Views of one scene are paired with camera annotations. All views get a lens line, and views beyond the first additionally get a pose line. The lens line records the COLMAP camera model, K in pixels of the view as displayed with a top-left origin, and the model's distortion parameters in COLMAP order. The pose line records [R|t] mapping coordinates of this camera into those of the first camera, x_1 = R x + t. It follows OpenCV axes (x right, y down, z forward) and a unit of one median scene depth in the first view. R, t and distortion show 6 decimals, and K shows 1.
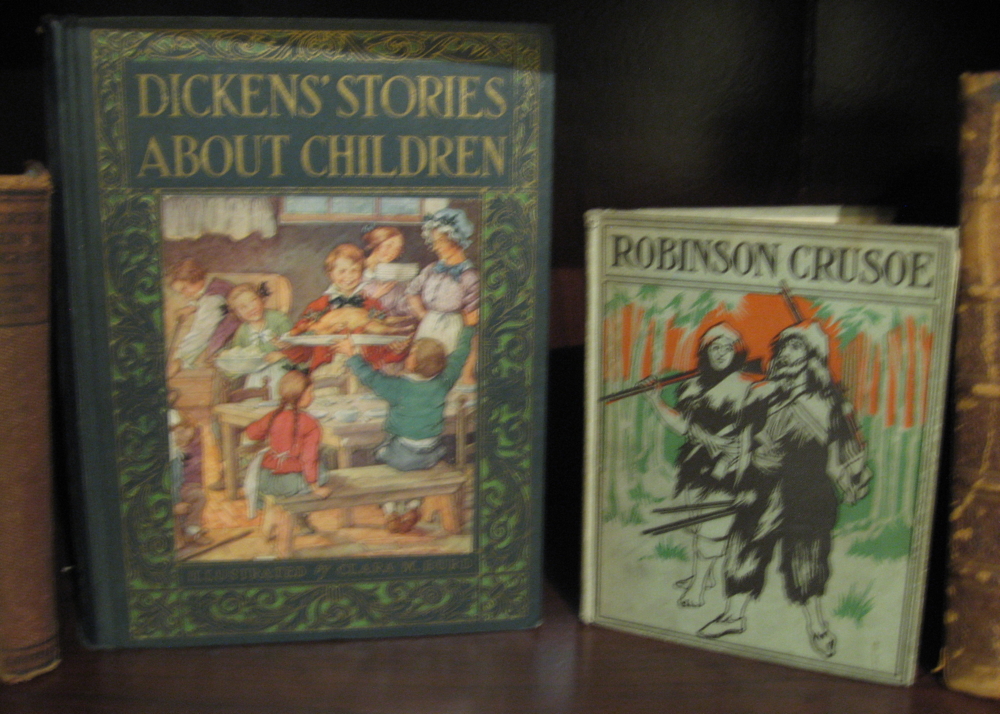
lens RADIAL K [[1154.0, 0, 500.0], [0, 1154.0, 357.0], [0, 0, 1]] dist [-0.113879, 0.018353]
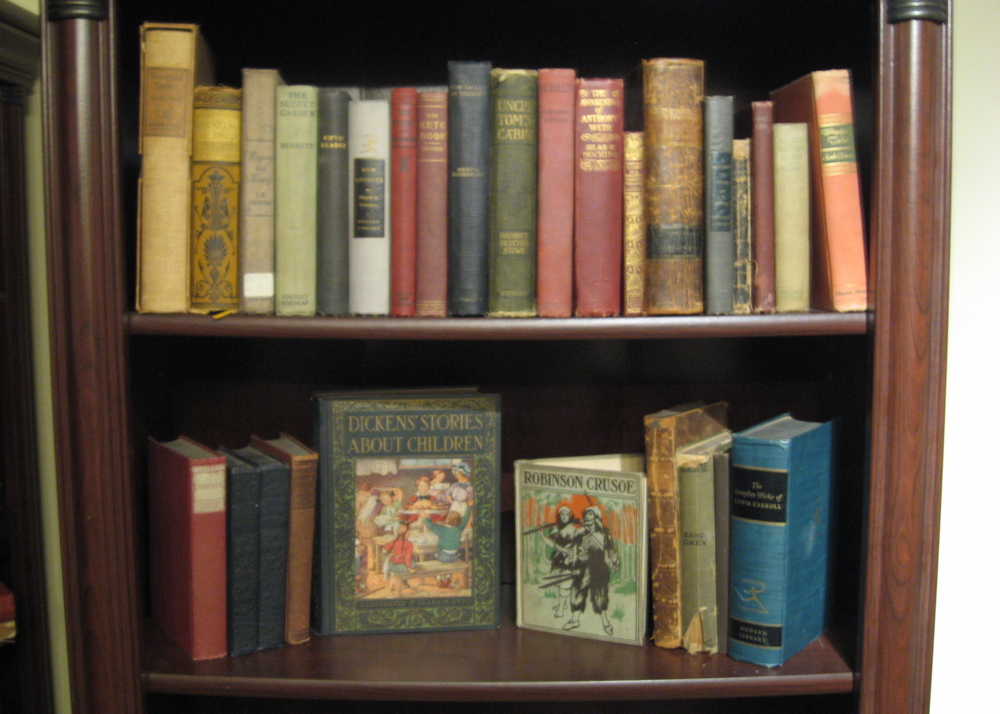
lens RADIAL K [[1154.0, 0, 500.0], [0, 1154.0, 357.0], [0, 0, 1]] dist [-0.113879, 0.018353]
pose [[0.999943, -0.006754, -0.008317, 0.067299], [0.005751, 0.993319, -0.115254, -0.063021], [0.009040, 0.115199, 0.993301, -1.666445]]
